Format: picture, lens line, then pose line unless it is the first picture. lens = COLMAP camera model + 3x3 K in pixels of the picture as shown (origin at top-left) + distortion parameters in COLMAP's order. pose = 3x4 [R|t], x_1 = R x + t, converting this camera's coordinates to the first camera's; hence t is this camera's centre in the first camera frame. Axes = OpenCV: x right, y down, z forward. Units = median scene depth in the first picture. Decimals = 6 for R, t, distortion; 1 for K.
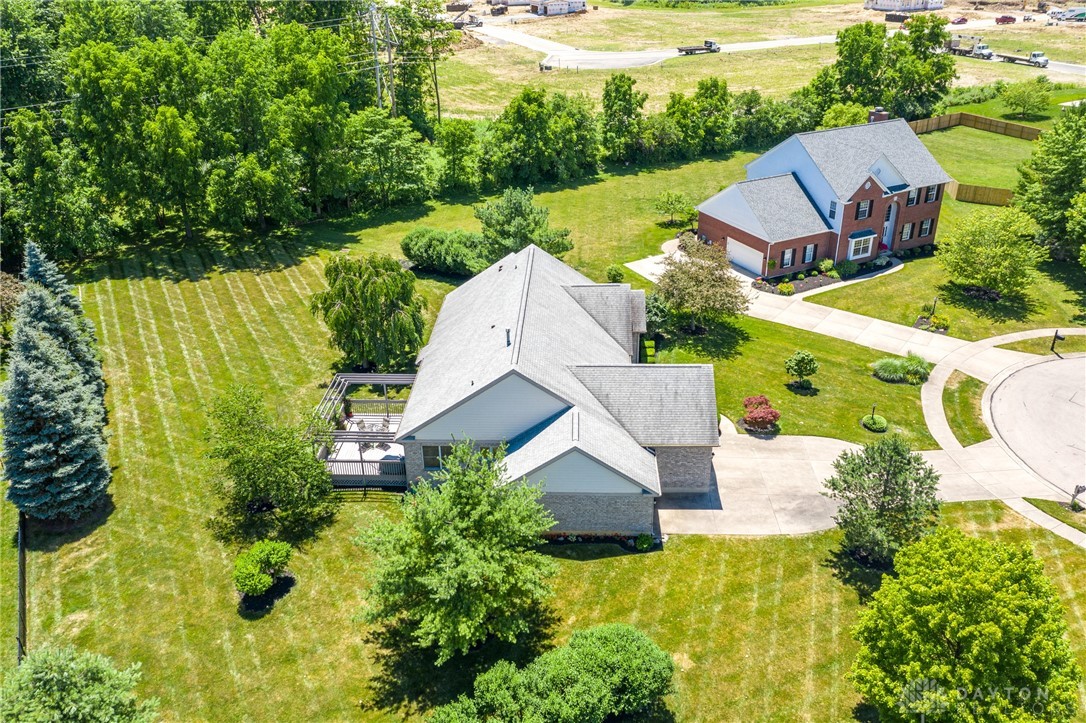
lens RADIAL K [[848.8, 0, 504.6], [0, 848.8, 364.4], [0, 0, 1]] dist [0.002557, 0.000559]
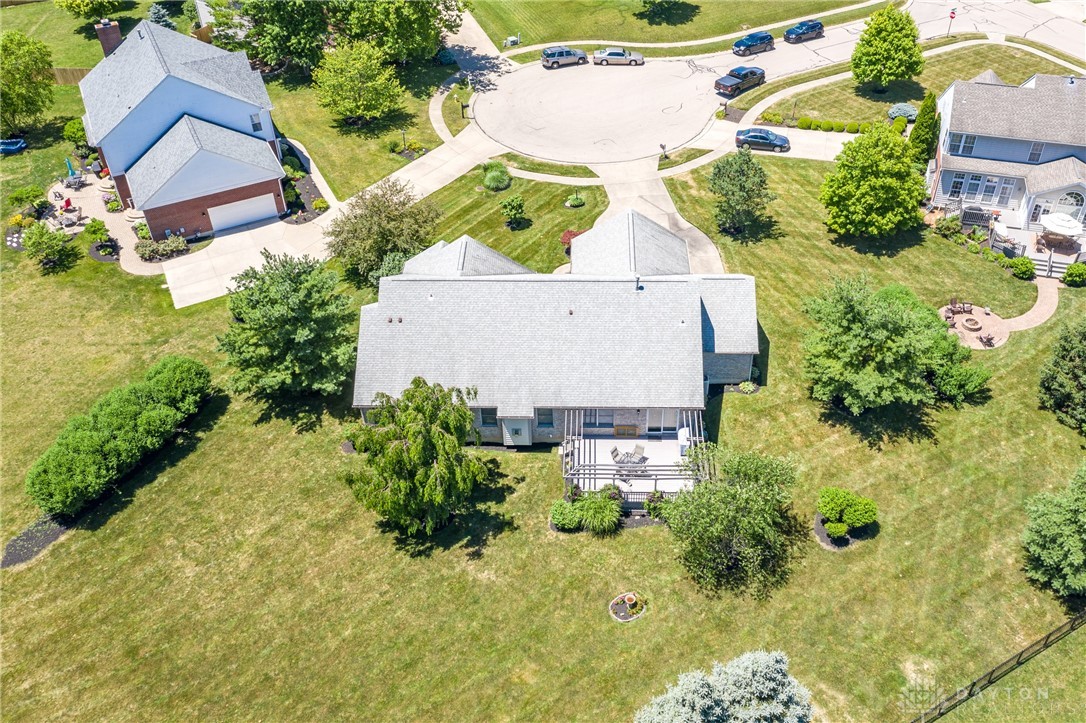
lens RADIAL K [[933.2, 0, 558.4], [0, 933.2, 397.1], [0, 0, 1]] dist [-0.001082, 0.004660]
pose [[-0.046688, -0.651651, 0.757081, -0.629510], [0.477555, 0.651123, 0.589899, -0.438561], [-0.877361, 0.389089, 0.280799, 0.527033]]
